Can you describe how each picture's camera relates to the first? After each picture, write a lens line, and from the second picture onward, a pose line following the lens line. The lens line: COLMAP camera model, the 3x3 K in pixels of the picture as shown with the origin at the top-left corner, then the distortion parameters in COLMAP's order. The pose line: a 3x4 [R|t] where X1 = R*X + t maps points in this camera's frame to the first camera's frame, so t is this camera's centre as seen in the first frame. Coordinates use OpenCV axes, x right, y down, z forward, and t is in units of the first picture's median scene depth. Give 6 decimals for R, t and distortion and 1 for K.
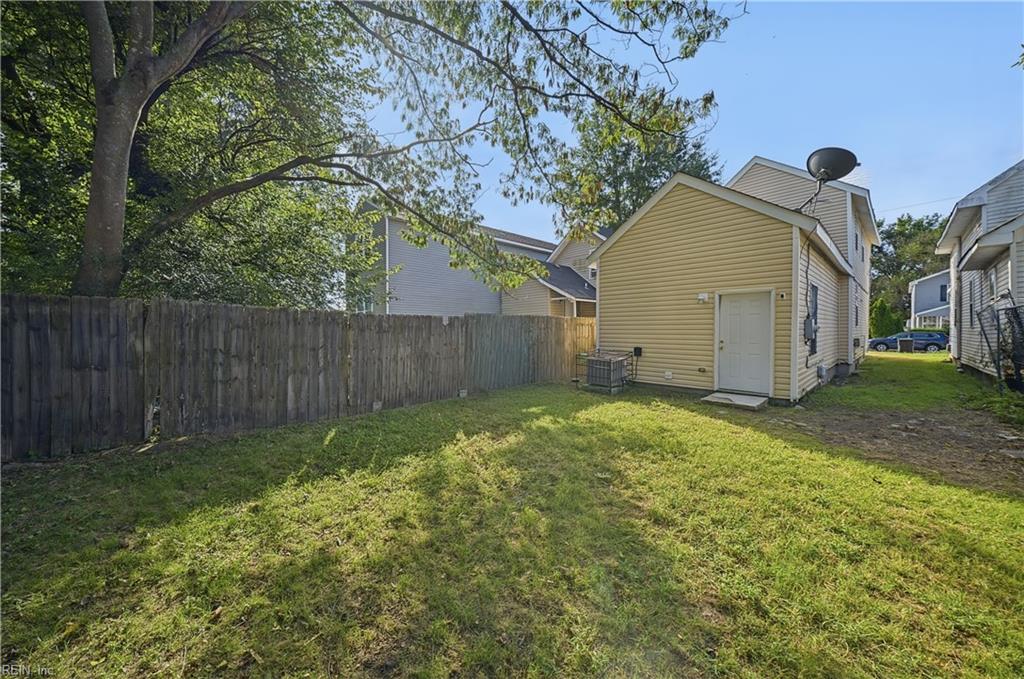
lens RADIAL K [[362.5, 0, 507.2], [0, 362.5, 334.6], [0, 0, 1]] dist [0.009884, -0.007479]
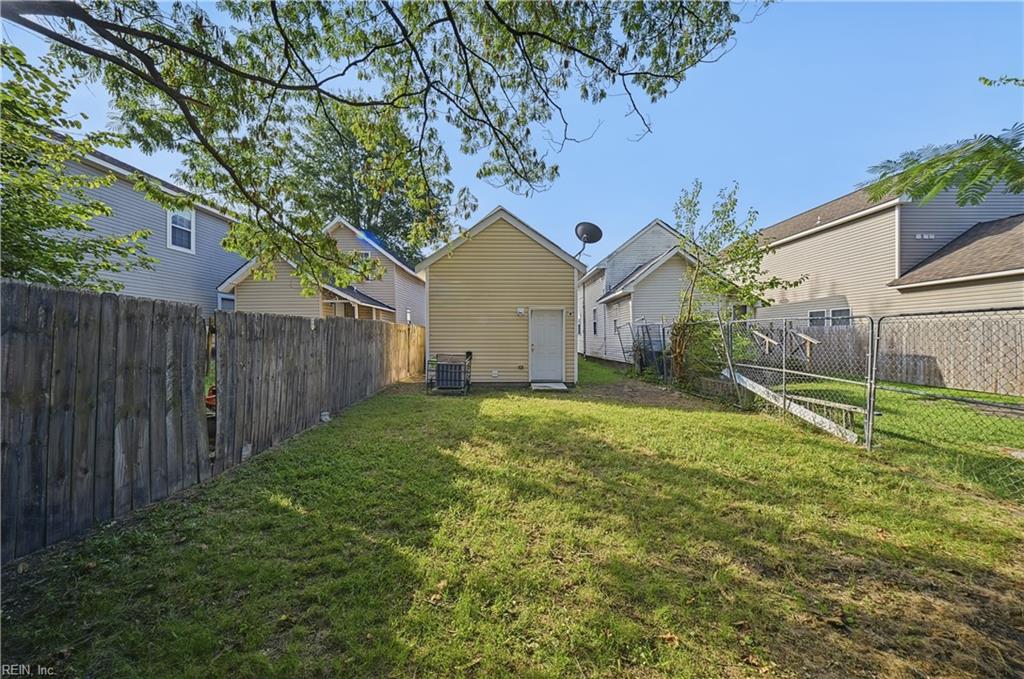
lens RADIAL K [[362.5, 0, 507.2], [0, 362.5, 334.6], [0, 0, 1]] dist [0.009884, -0.007479]
pose [[0.663813, 0.004342, 0.747886, -0.583737], [0.007052, 0.999902, -0.012064, -0.004542], [-0.747865, 0.013283, 0.663718, 0.221207]]
